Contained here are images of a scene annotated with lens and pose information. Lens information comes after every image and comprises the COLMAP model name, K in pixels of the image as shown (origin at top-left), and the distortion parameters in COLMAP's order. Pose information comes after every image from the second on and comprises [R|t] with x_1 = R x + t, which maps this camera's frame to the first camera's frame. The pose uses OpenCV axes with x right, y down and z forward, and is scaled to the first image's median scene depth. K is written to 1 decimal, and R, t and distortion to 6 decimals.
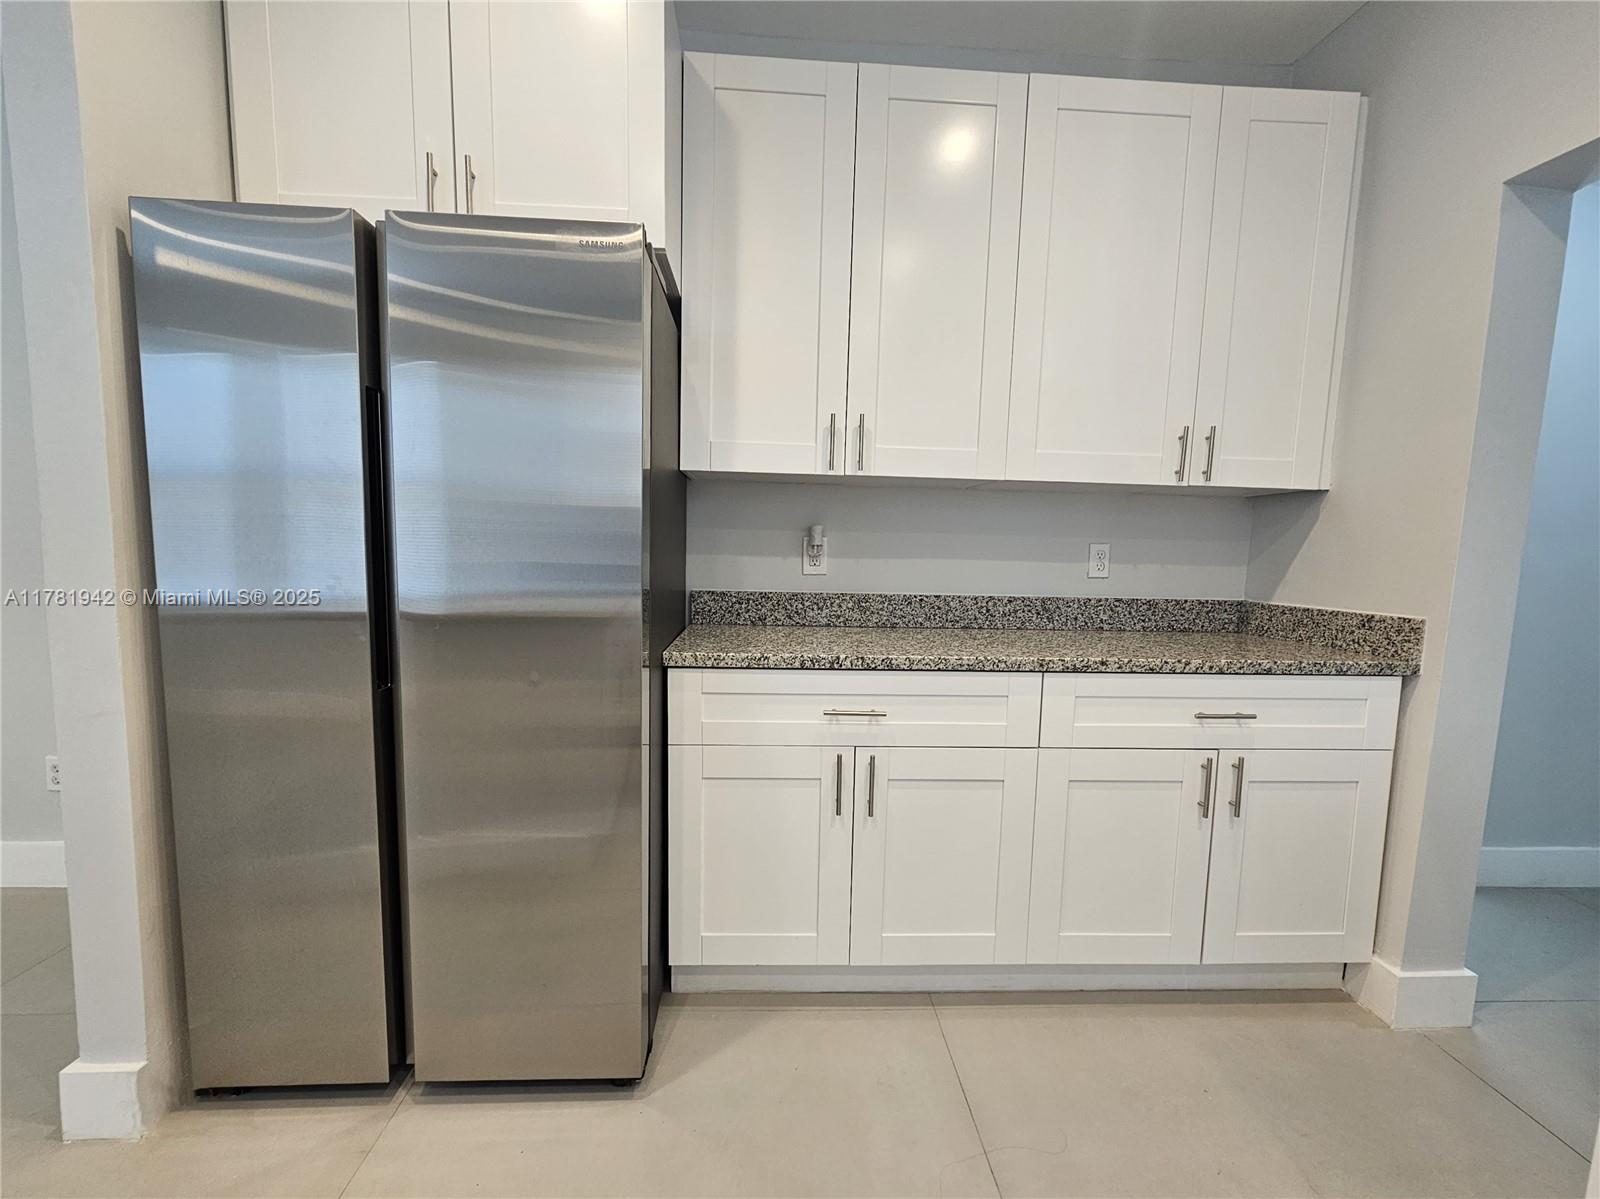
lens RADIAL K [[681.2, 0, 796.6], [0, 681.2, 610.0], [0, 0, 1]] dist [-0.000982, -0.000082]
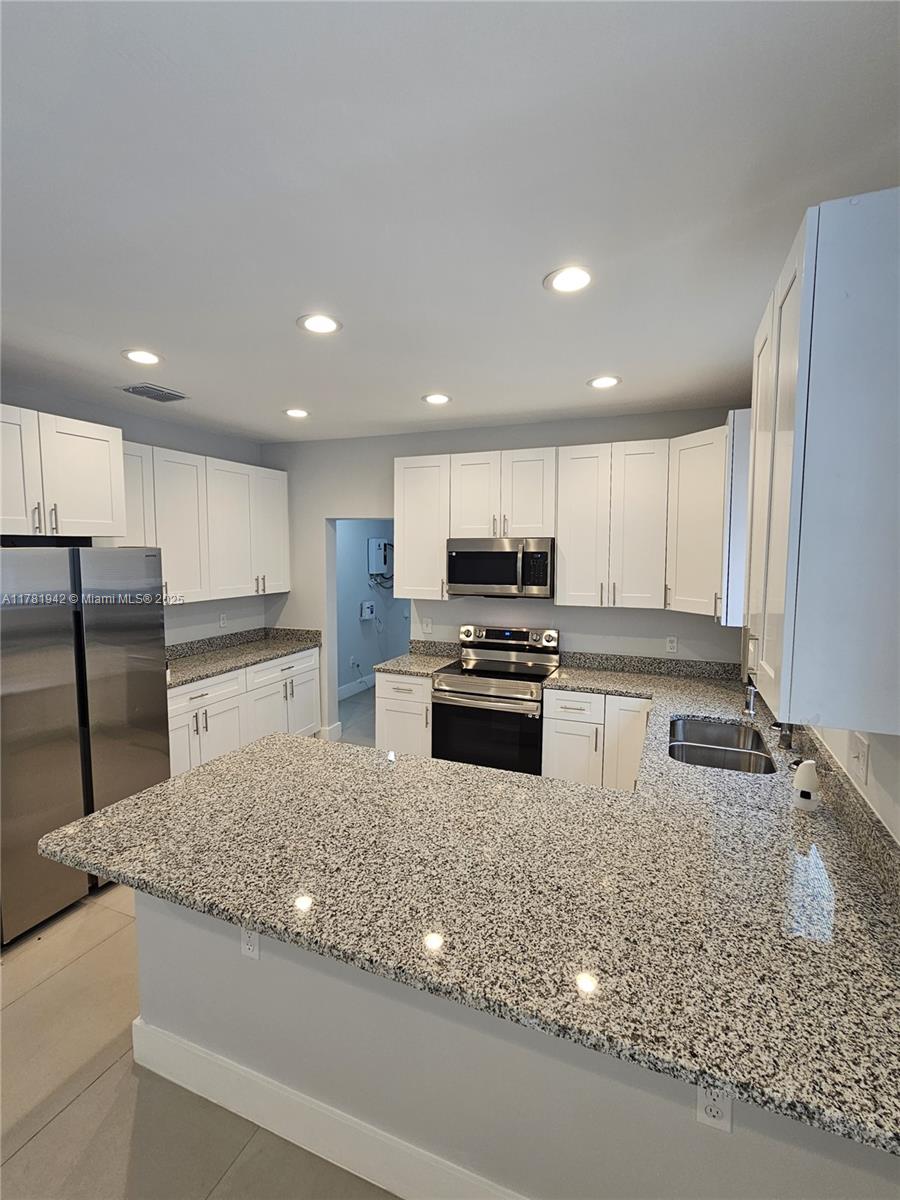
lens RADIAL K [[562.0, 0, 451.7], [0, 562.0, 595.5], [0, 0, 1]] dist [0.000310, 0.000104]
pose [[0.419122, -0.101300, 0.902261, -1.267721], [0.100718, 0.992810, 0.064680, -0.252374], [-0.902326, 0.063765, 0.426311, -0.786770]]
